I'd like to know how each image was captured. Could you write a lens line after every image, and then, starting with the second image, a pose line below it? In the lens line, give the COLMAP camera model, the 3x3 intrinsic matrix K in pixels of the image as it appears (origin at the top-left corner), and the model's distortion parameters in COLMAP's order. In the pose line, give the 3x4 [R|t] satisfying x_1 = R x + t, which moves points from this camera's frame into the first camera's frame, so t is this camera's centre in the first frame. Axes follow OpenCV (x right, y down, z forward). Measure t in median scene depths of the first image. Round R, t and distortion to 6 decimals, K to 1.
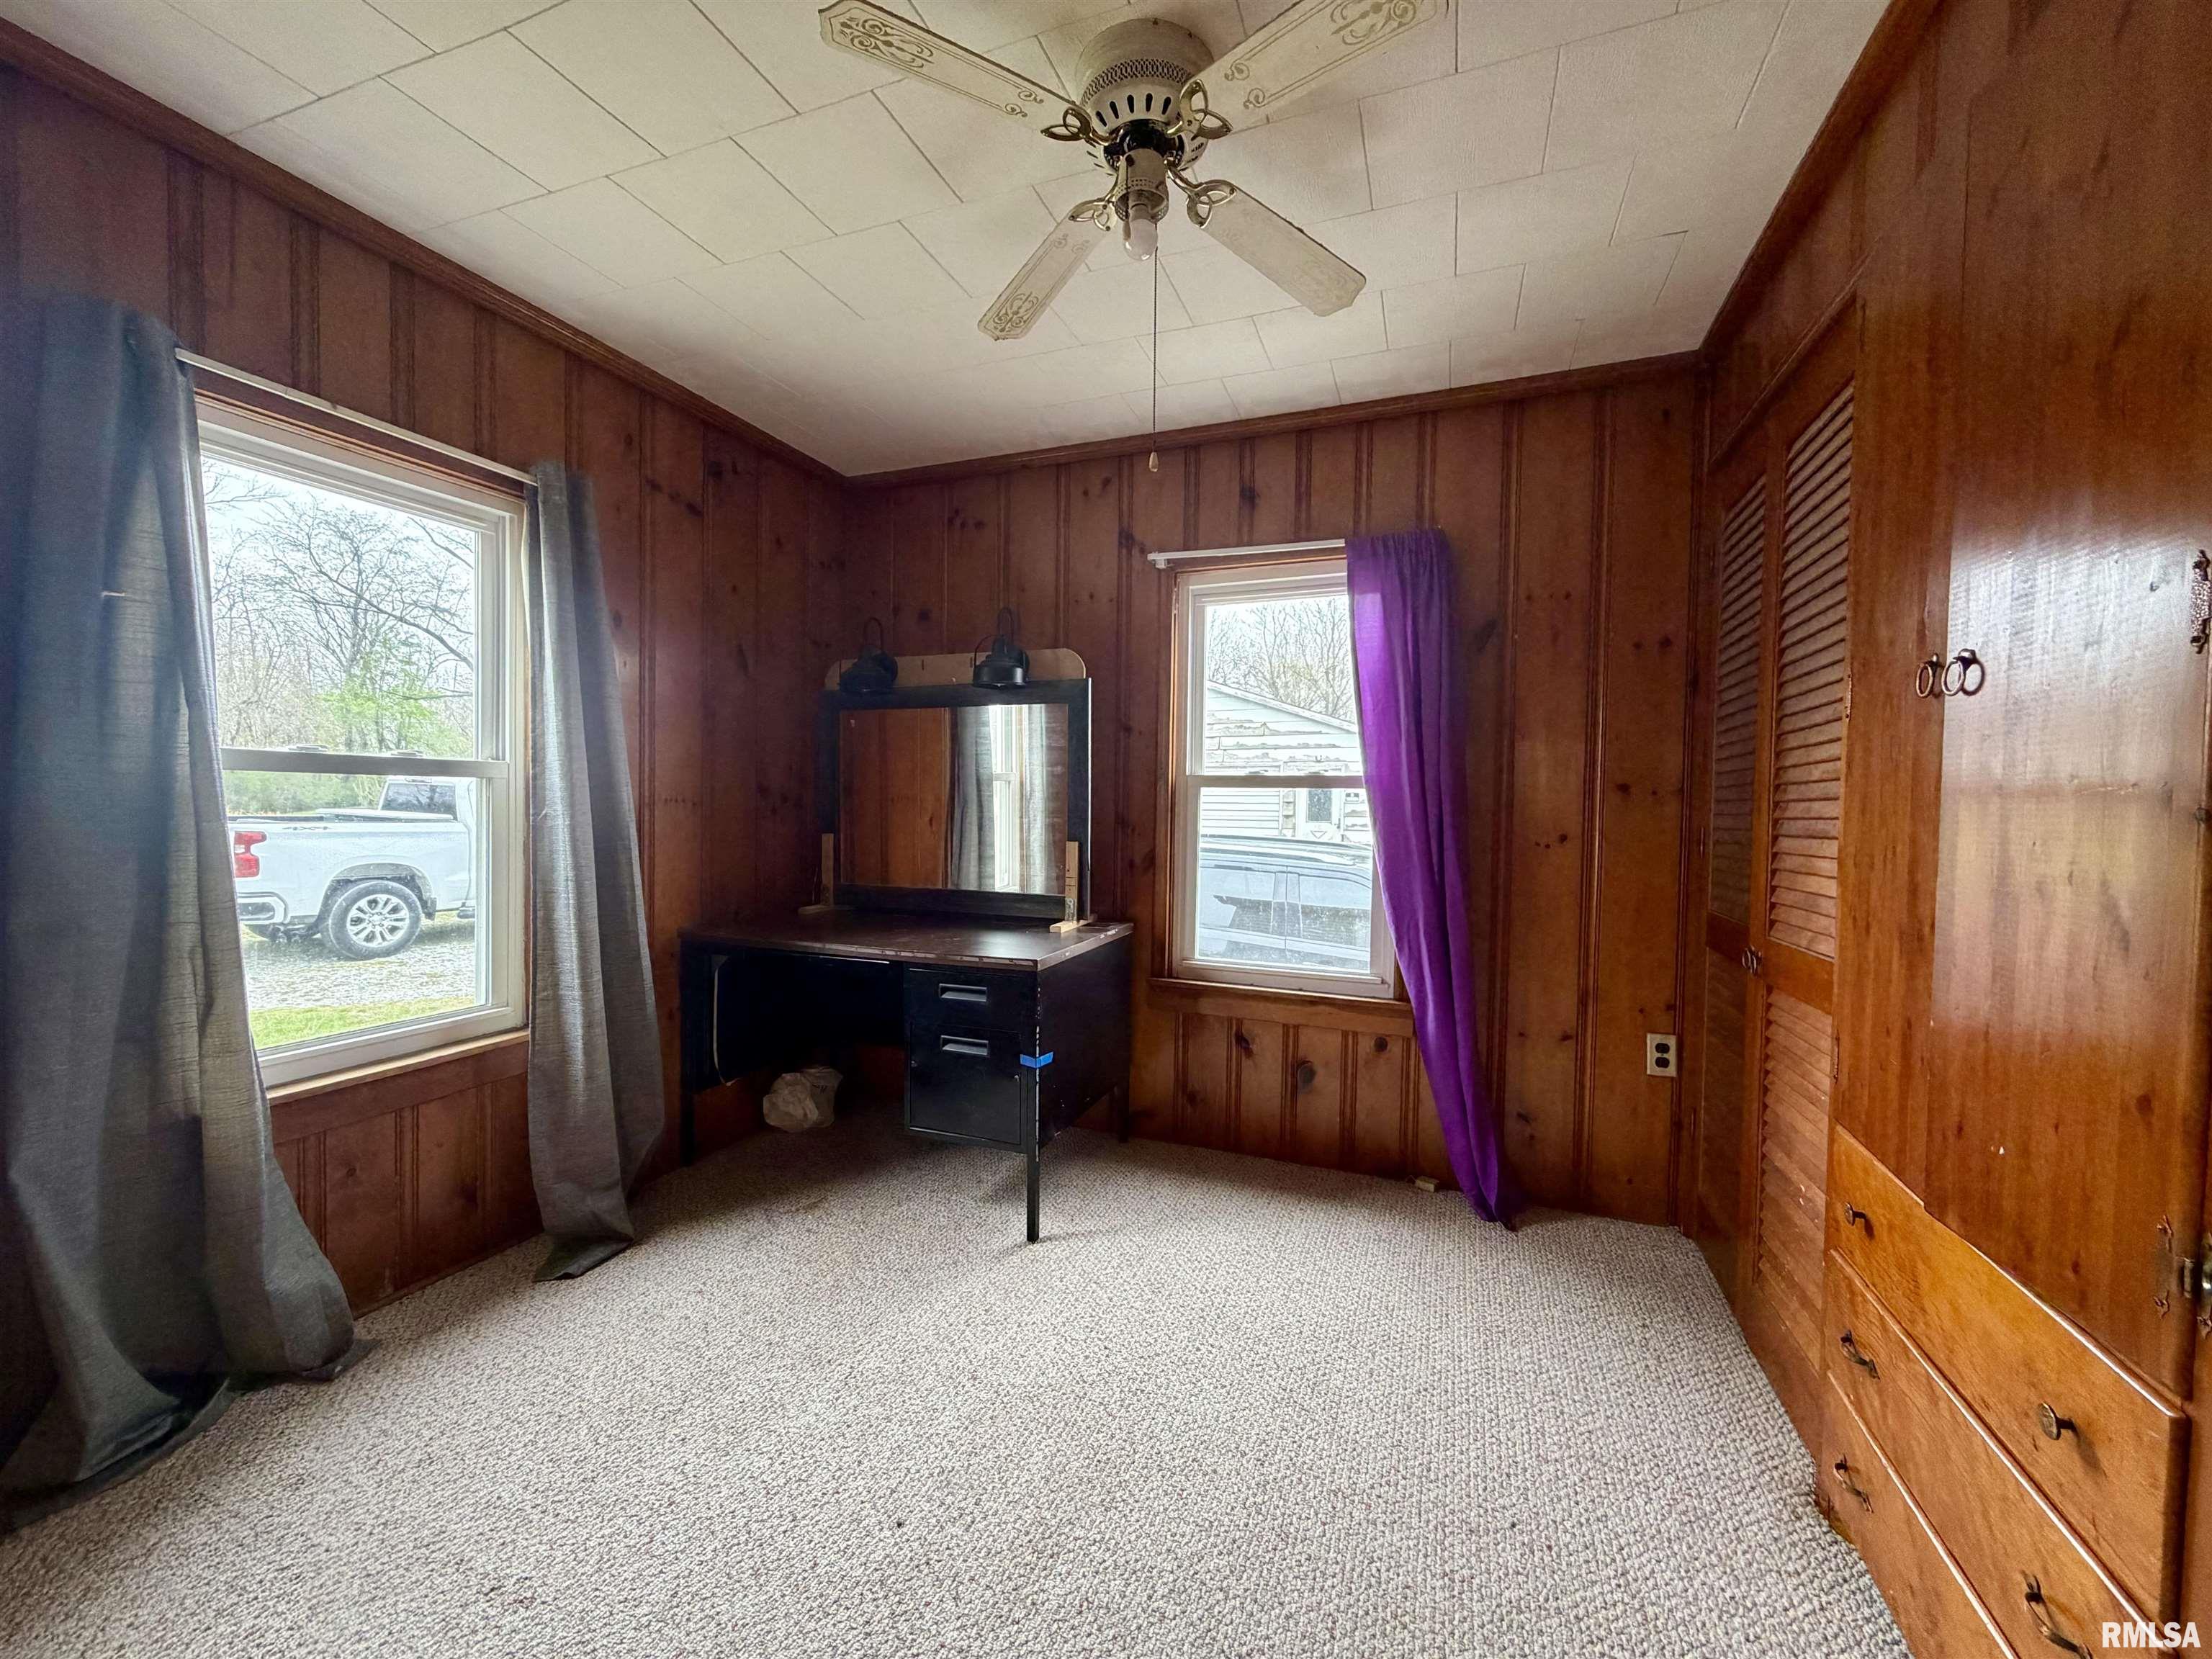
lens RADIAL K [[880.3, 0, 1112.4], [0, 880.3, 833.8], [0, 0, 1]] dist [-0.000800, 0.000320]
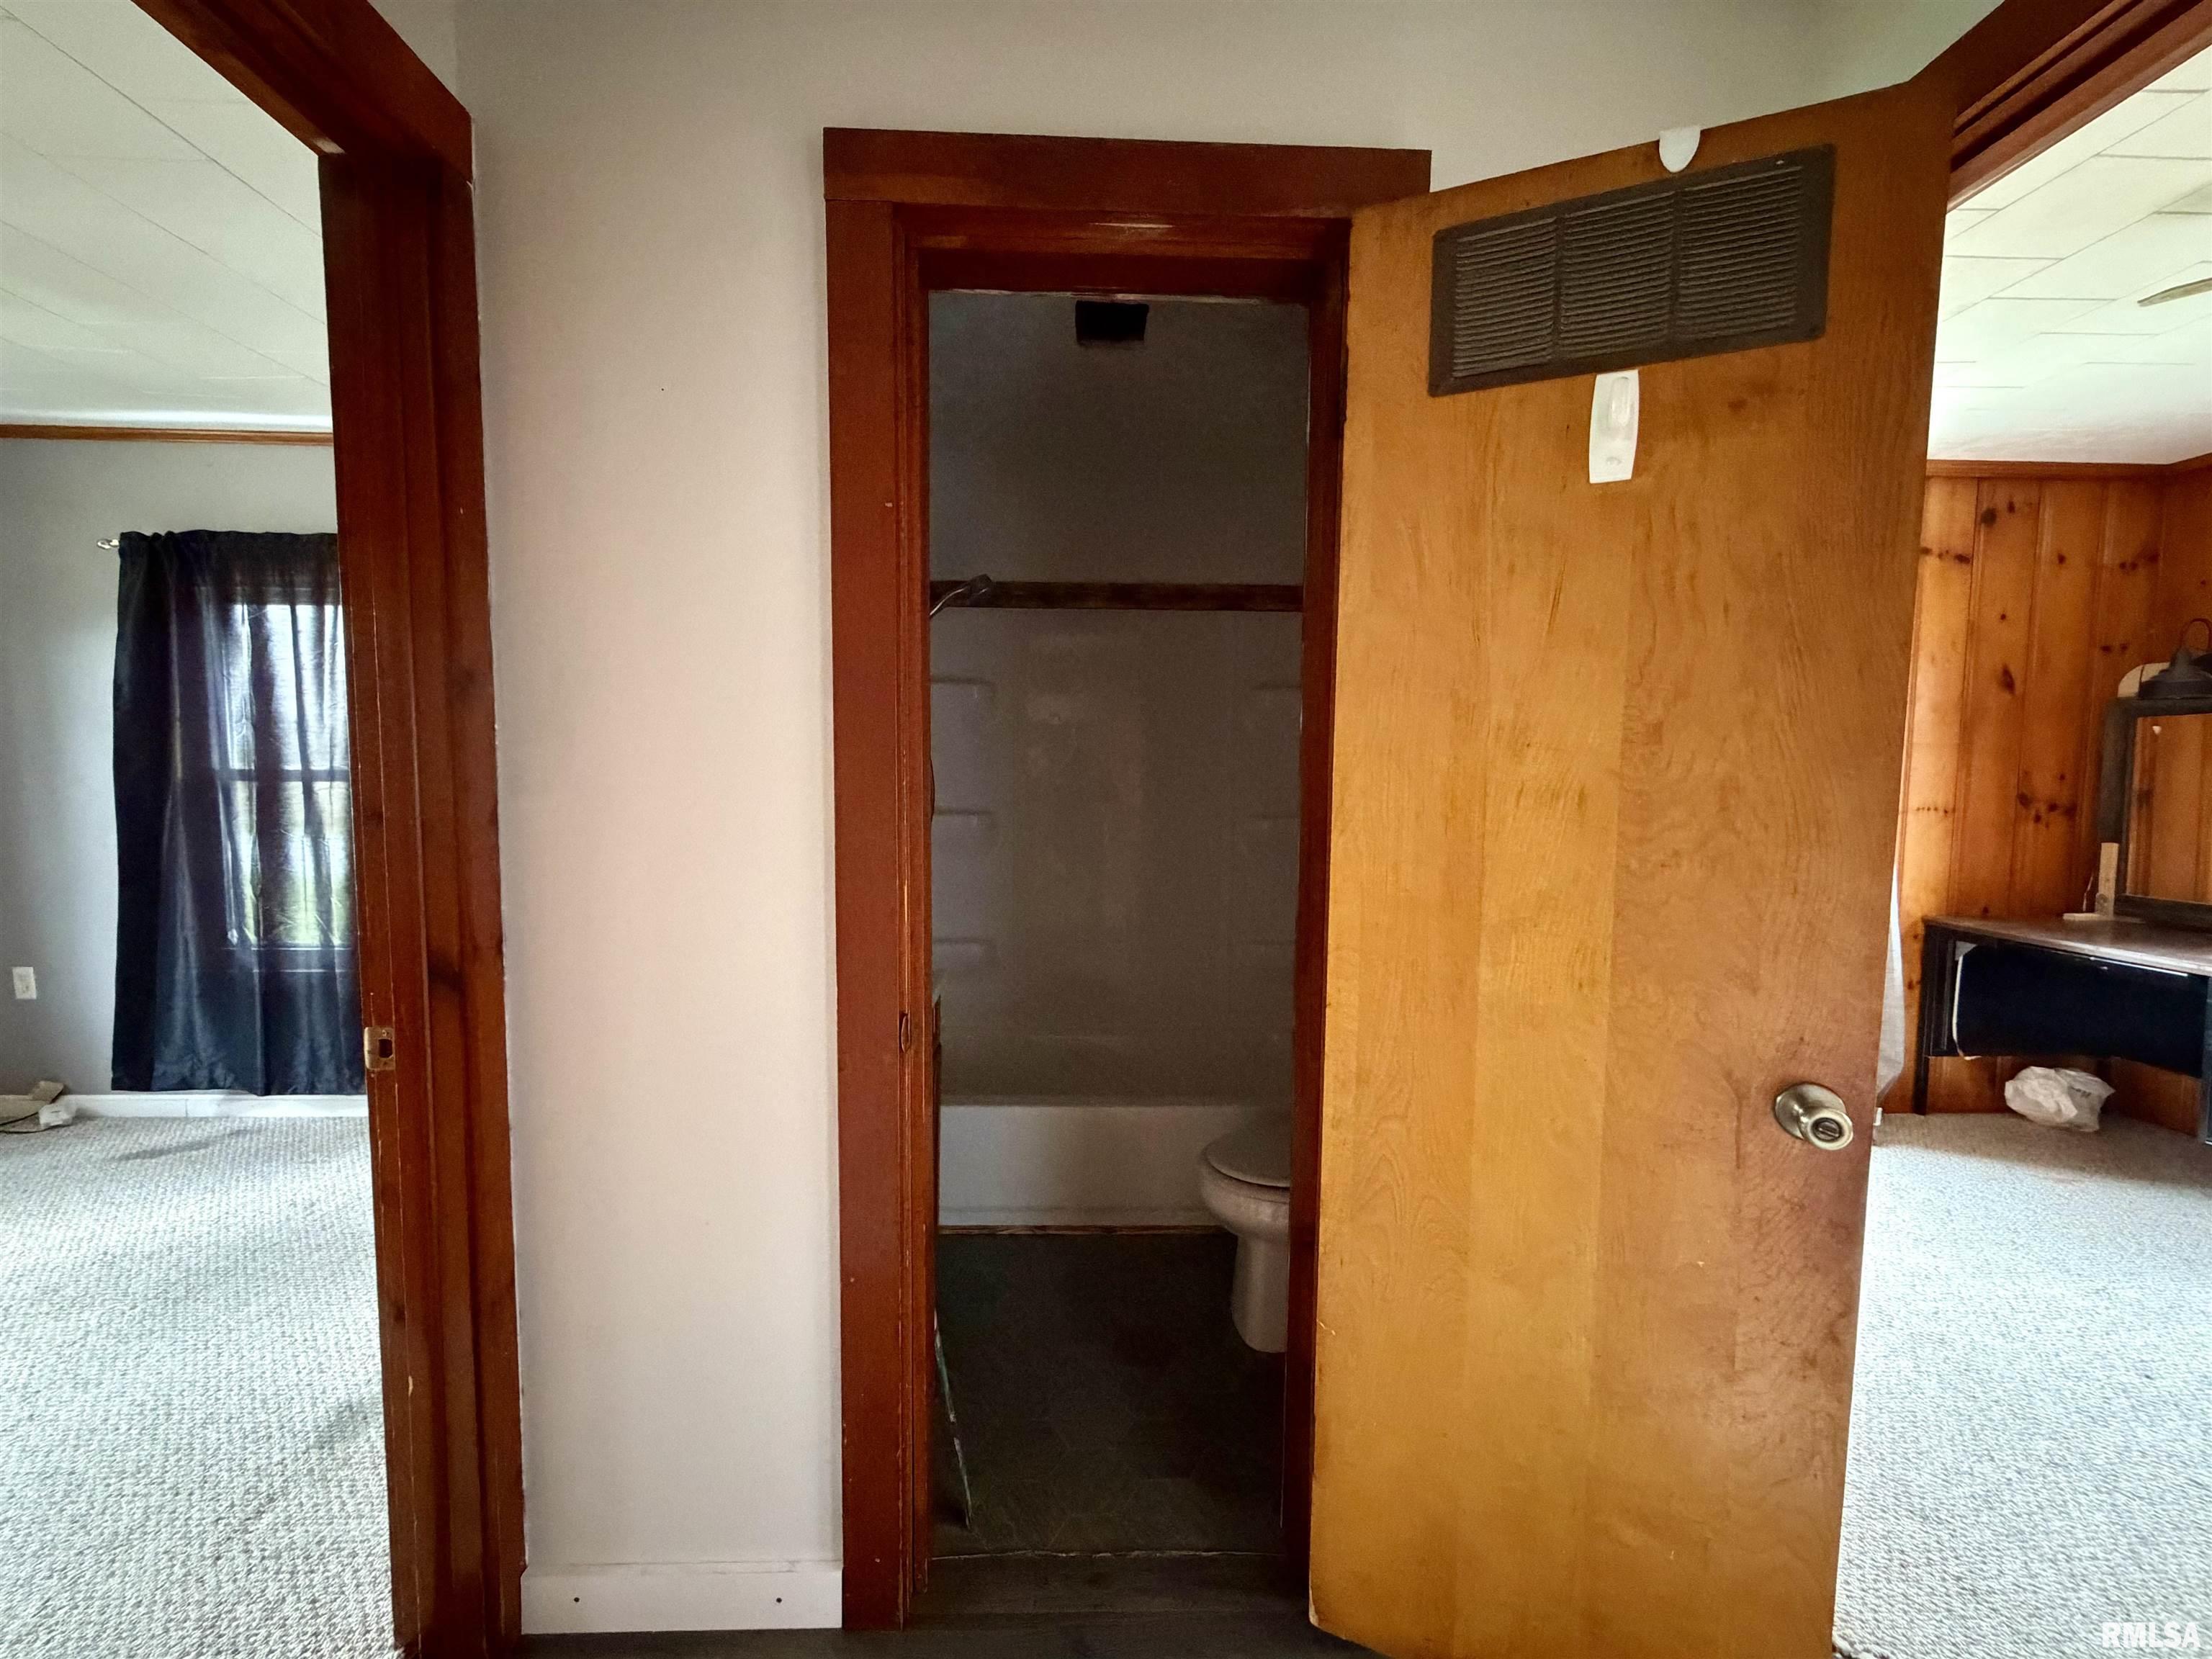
lens RADIAL K [[880.3, 0, 1084.2], [0, 880.3, 821.2], [0, 0, 1]] dist [-0.000800, 0.000320]
pose [[0.382534, 0.047124, -0.922739, 0.156090], [-0.027602, 0.998836, 0.039567, -0.033022], [0.923529, 0.010334, 0.383389, -0.472440]]
